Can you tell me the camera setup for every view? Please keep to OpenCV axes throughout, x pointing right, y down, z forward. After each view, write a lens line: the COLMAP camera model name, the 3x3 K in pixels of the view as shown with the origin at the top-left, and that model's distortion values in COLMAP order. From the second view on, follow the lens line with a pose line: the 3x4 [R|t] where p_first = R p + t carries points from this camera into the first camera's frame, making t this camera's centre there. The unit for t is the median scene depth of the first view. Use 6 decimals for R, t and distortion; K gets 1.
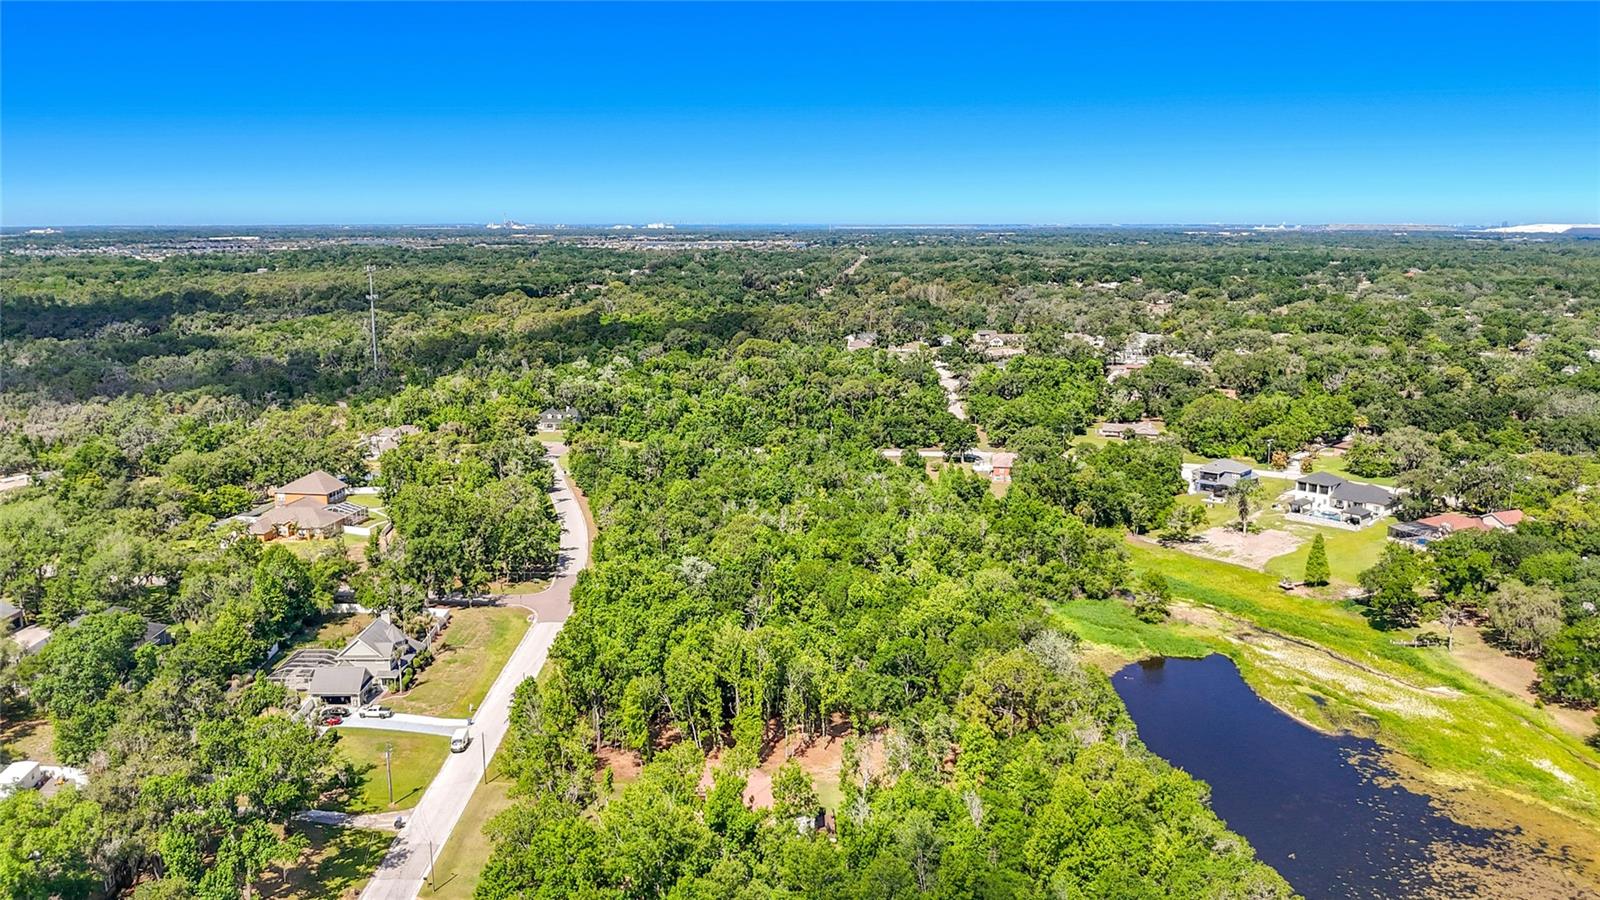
lens RADIAL K [[1195.9, 0, 800.2], [0, 1195.9, 454.8], [0, 0, 1]] dist [0.097626, -0.264785]
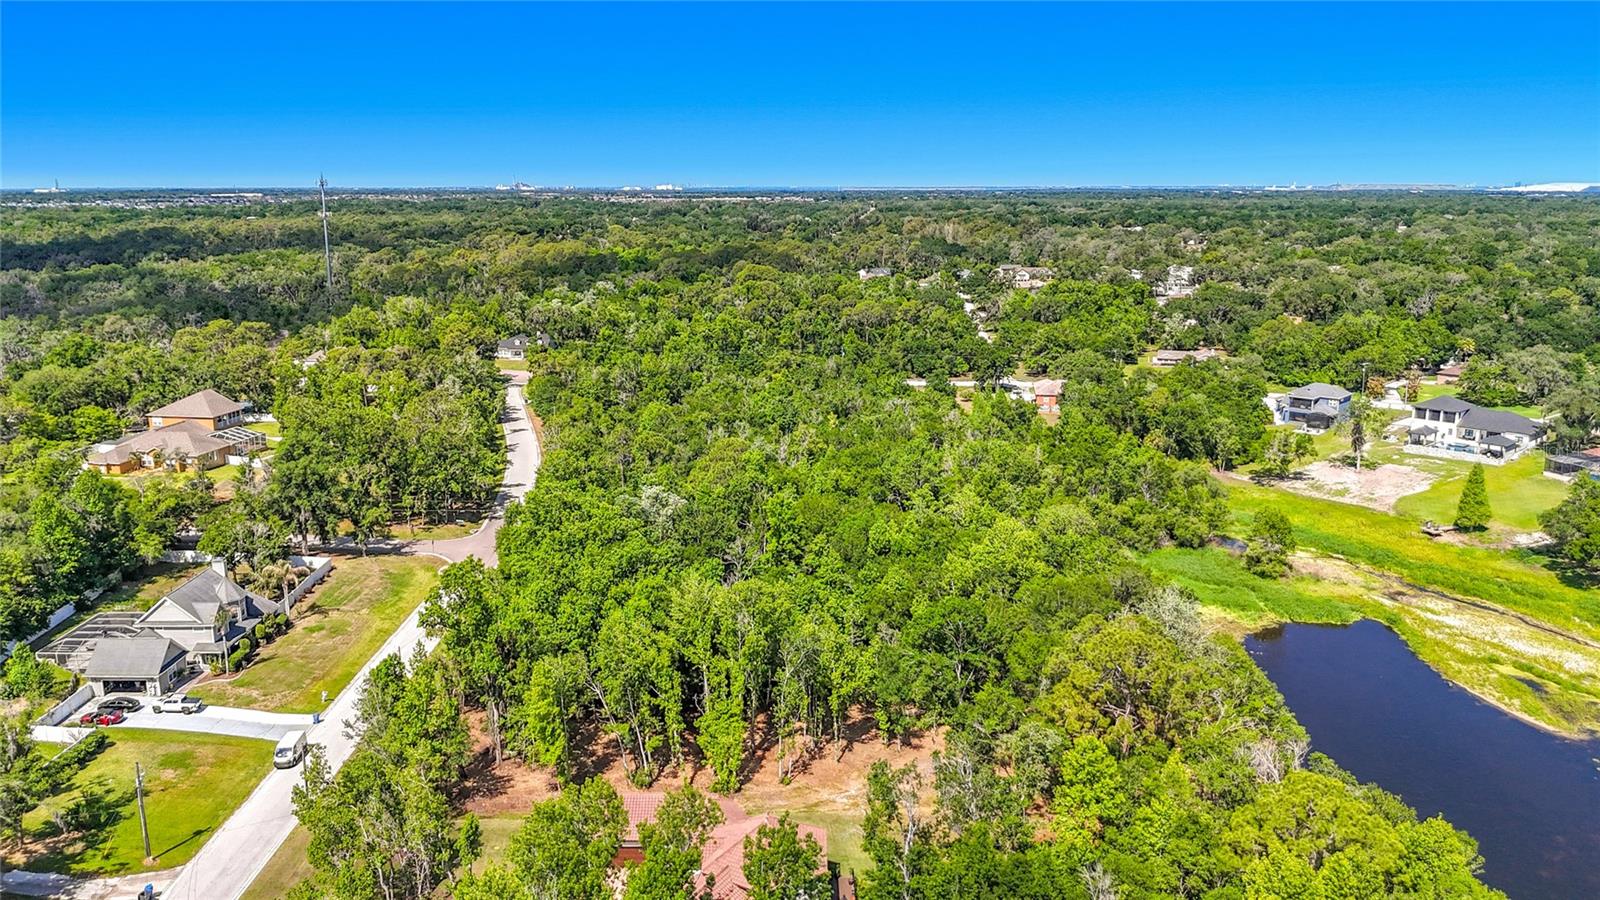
lens RADIAL K [[1204.1, 0, 801.1], [0, 1204.1, 454.0], [0, 0, 1]] dist [0.079300, -0.125598]
pose [[0.999981, 0.000703, -0.006111, 0.003209], [-0.000499, 0.999445, 0.033302, 0.040537], [0.006131, -0.033298, 0.999427, 0.264545]]
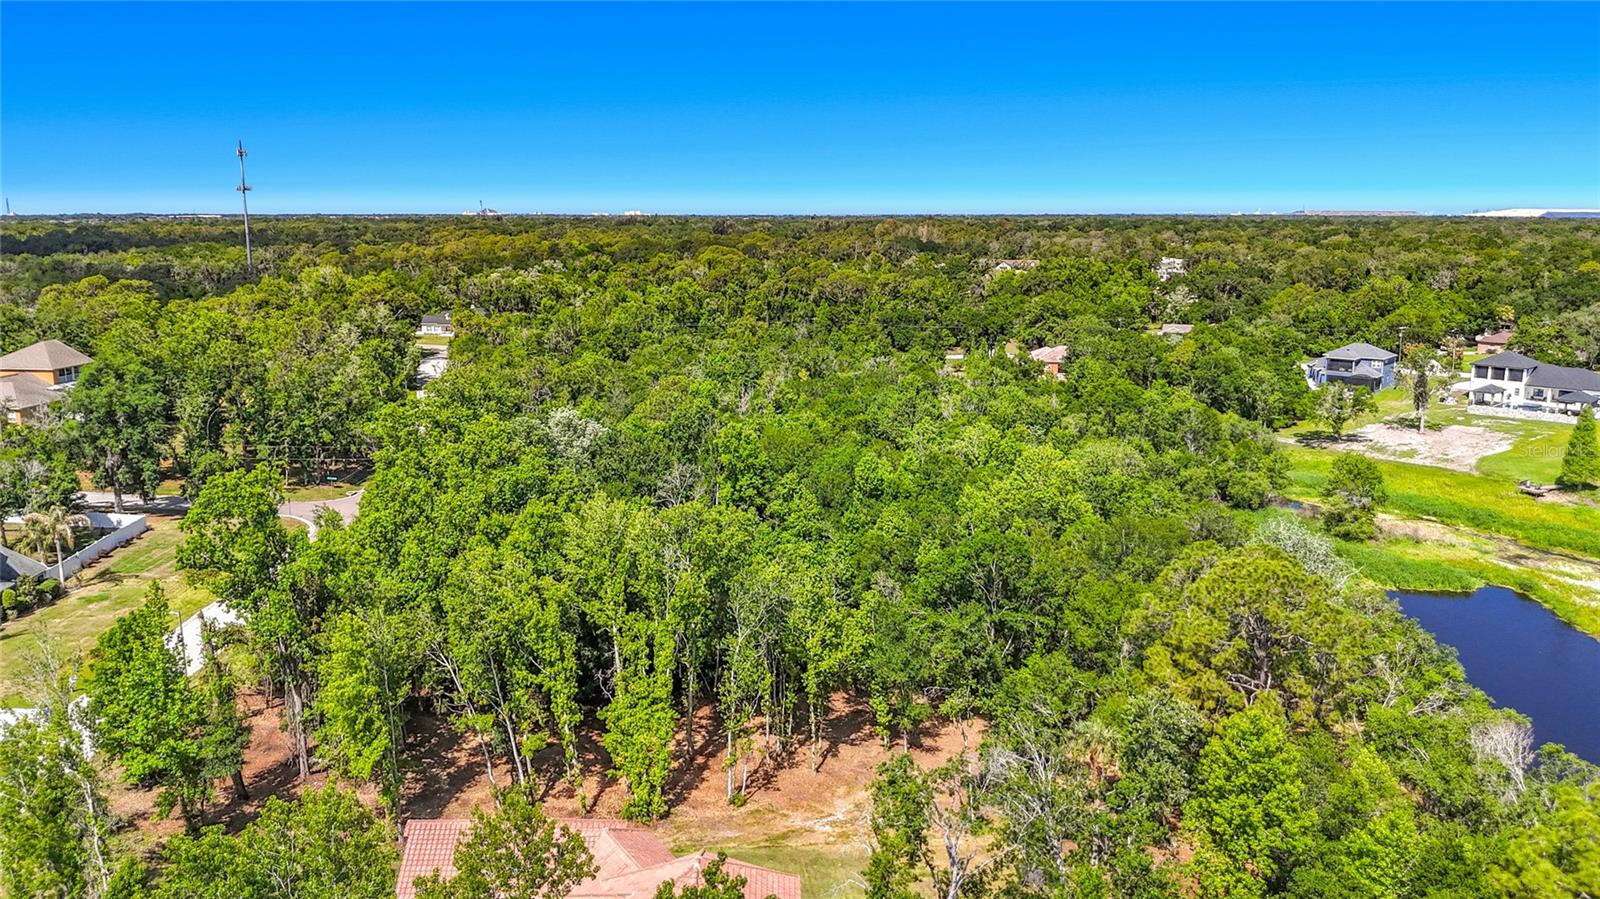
lens RADIAL K [[1224.1, 0, 798.9], [0, 1224.1, 453.2], [0, 0, 1]] dist [0.038770, -0.058262]
pose [[0.999852, -0.003900, 0.016727, 0.005381], [0.003666, 0.999896, 0.013951, 0.095414], [-0.016780, -0.013887, 0.999763, 0.433849]]
